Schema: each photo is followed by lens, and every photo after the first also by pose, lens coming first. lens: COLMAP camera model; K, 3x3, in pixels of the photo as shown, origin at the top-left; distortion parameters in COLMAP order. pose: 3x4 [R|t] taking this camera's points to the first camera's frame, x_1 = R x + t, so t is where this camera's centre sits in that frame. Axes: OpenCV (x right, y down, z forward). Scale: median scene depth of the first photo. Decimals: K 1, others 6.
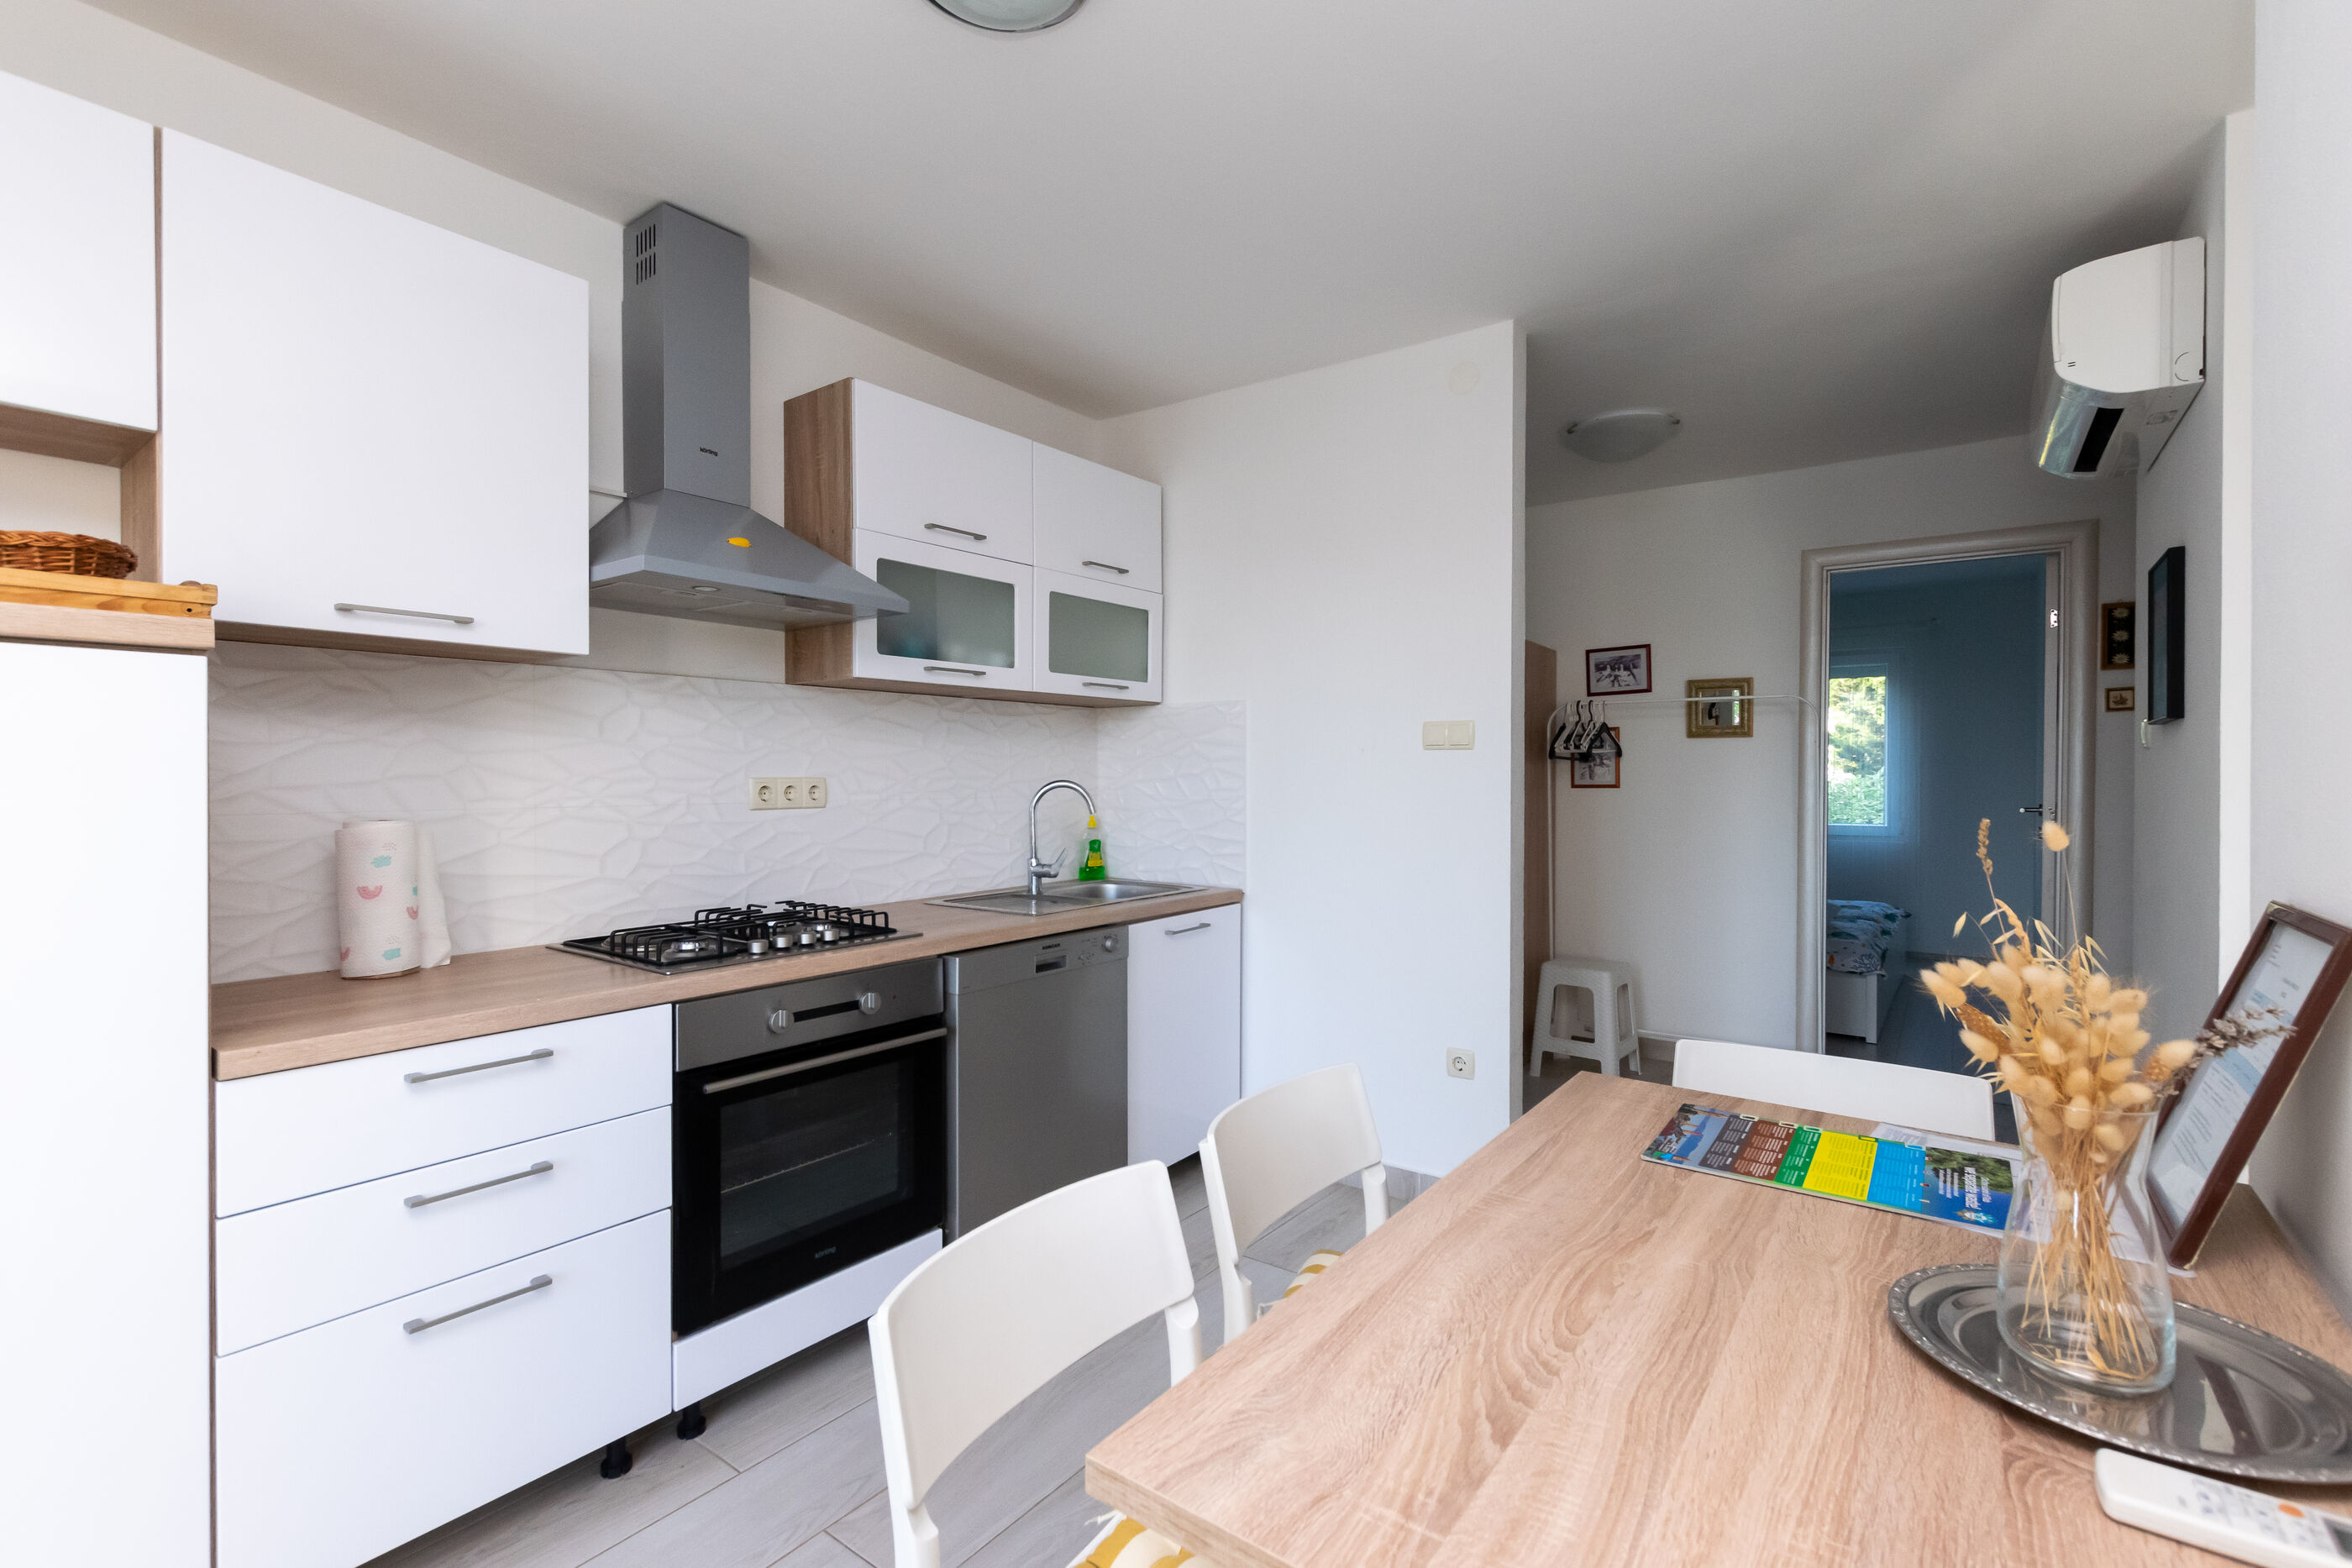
lens RADIAL K [[1034.7, 0, 1176.0], [0, 1034.7, 784.0], [0, 0, 1]] dist [0.002198, -0.001016]
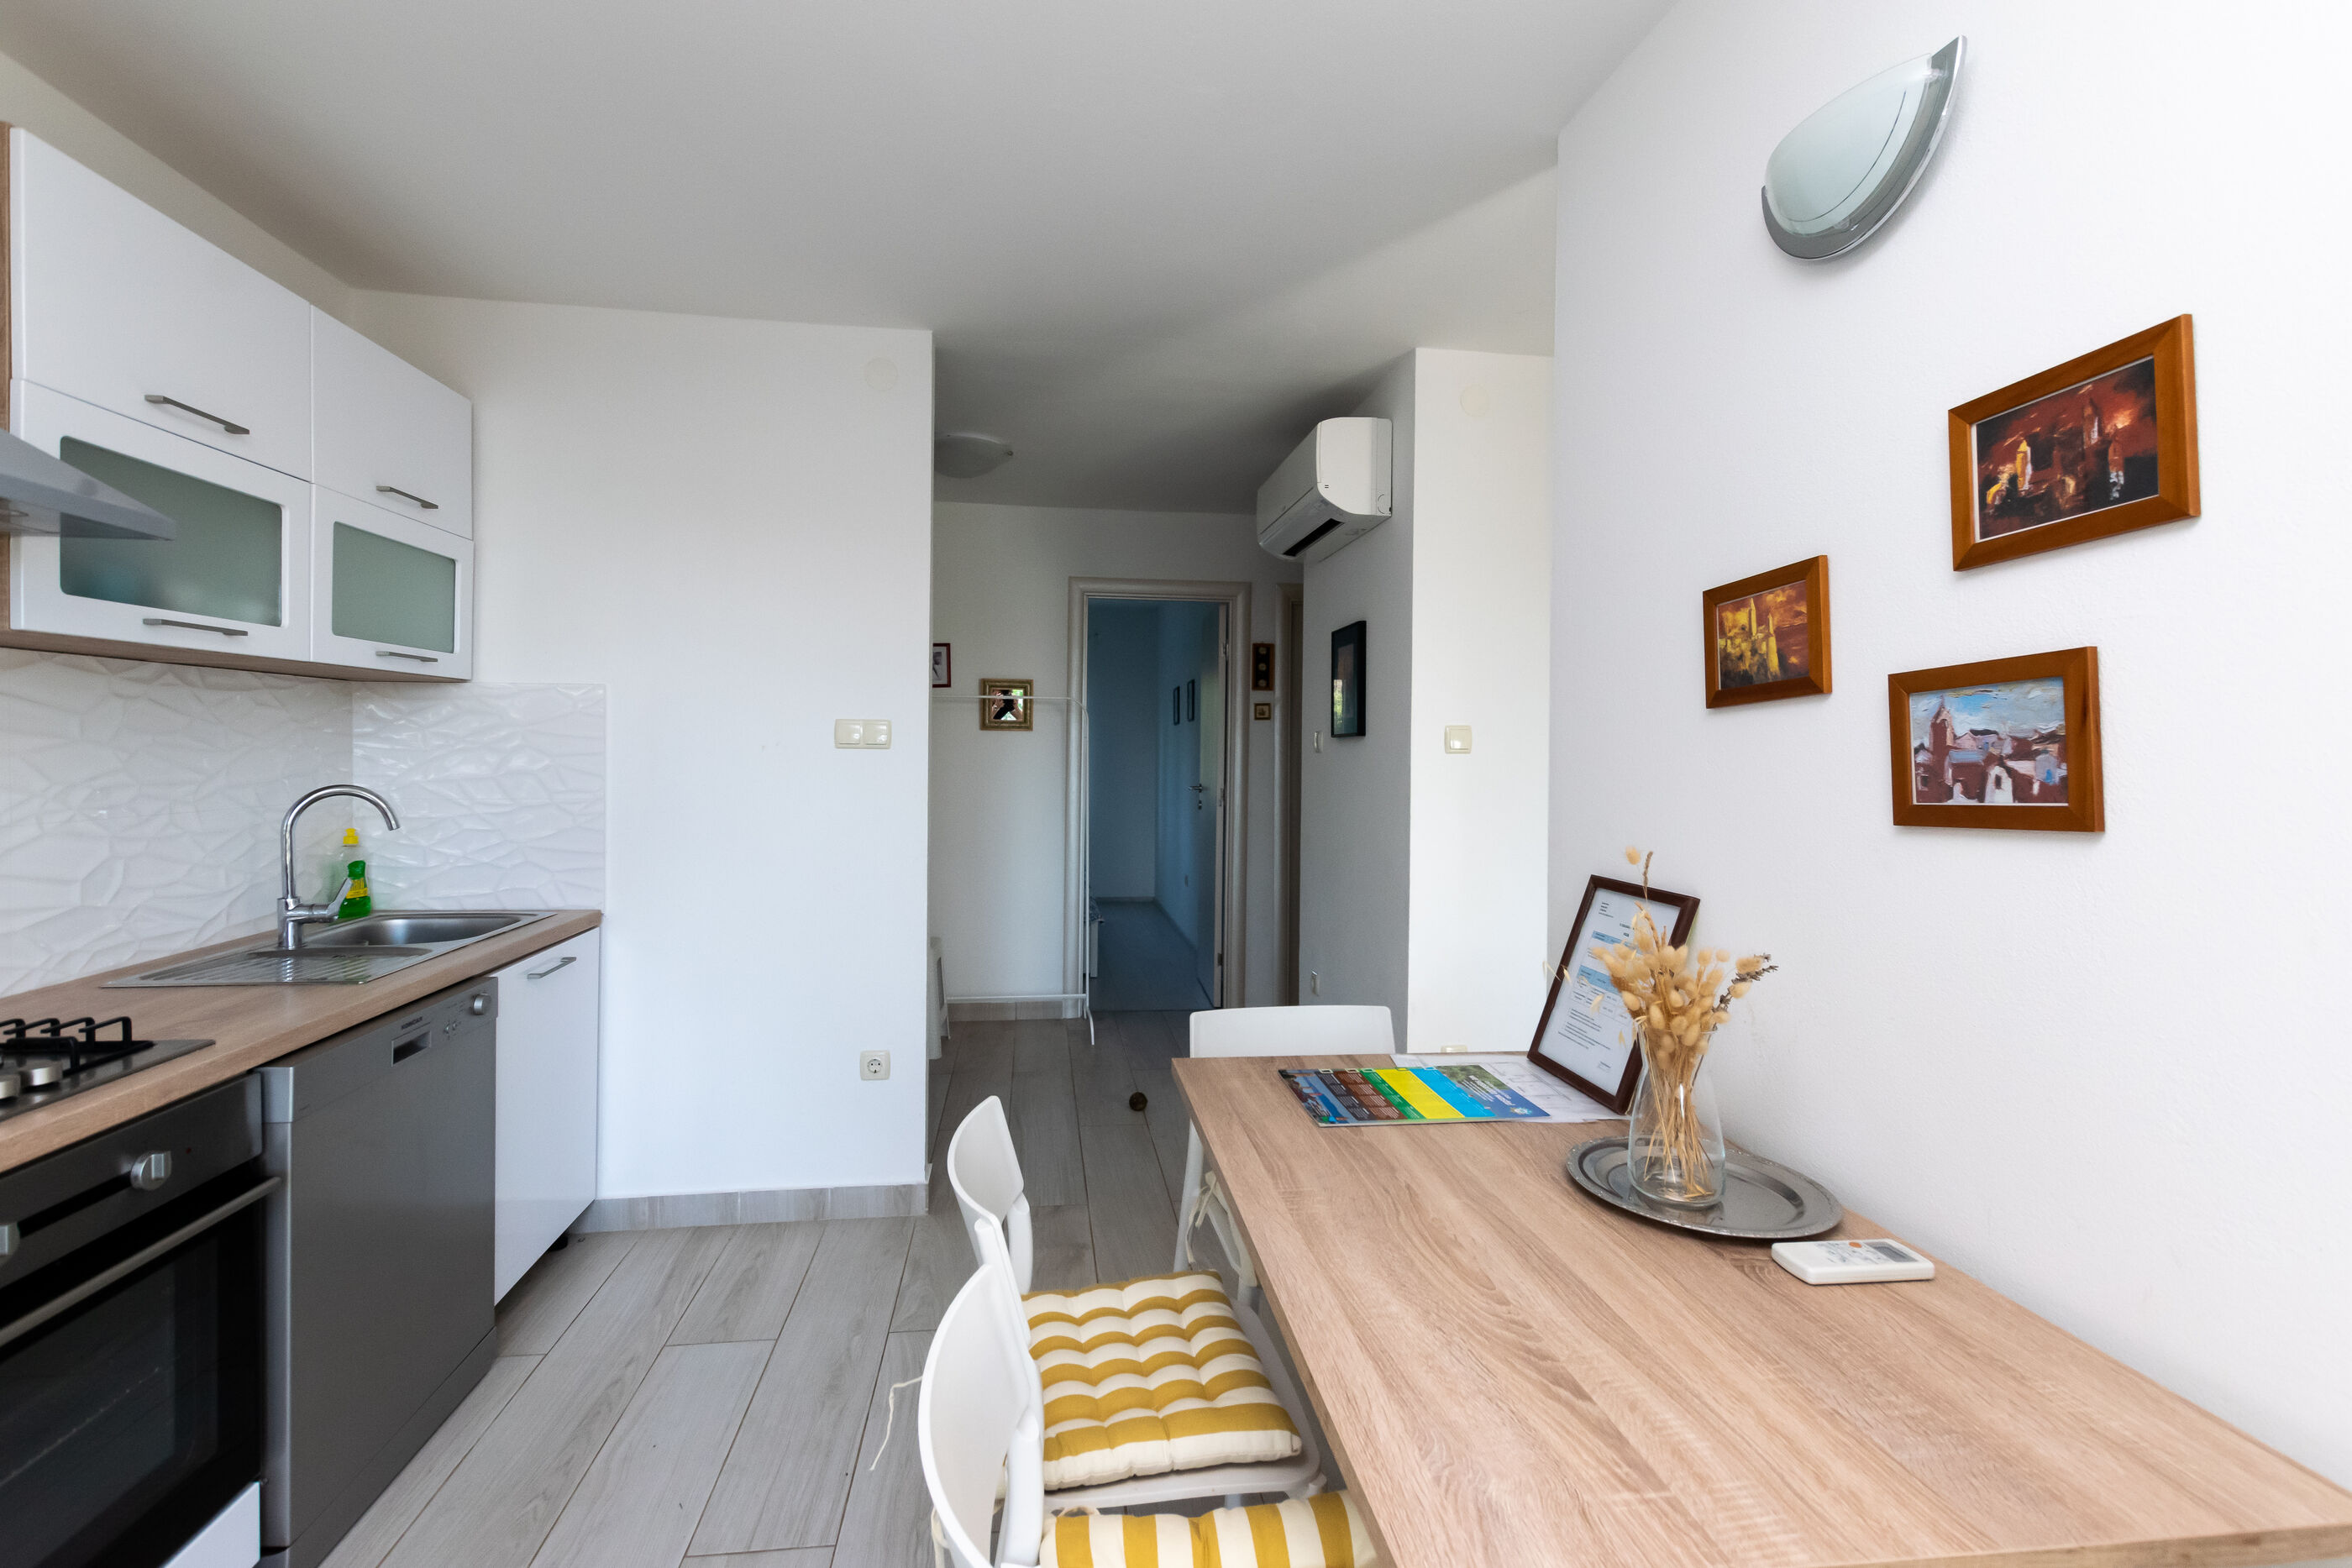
lens RADIAL K [[1032.2, 0, 1104.1], [0, 1032.2, 753.8], [0, 0, 1]] dist [0.004619, -0.000269]
pose [[0.732223, -0.001069, 0.681064, -0.254795], [-0.001444, 0.999994, 0.003122, -0.034069], [-0.681063, -0.003269, 0.732217, 0.136712]]
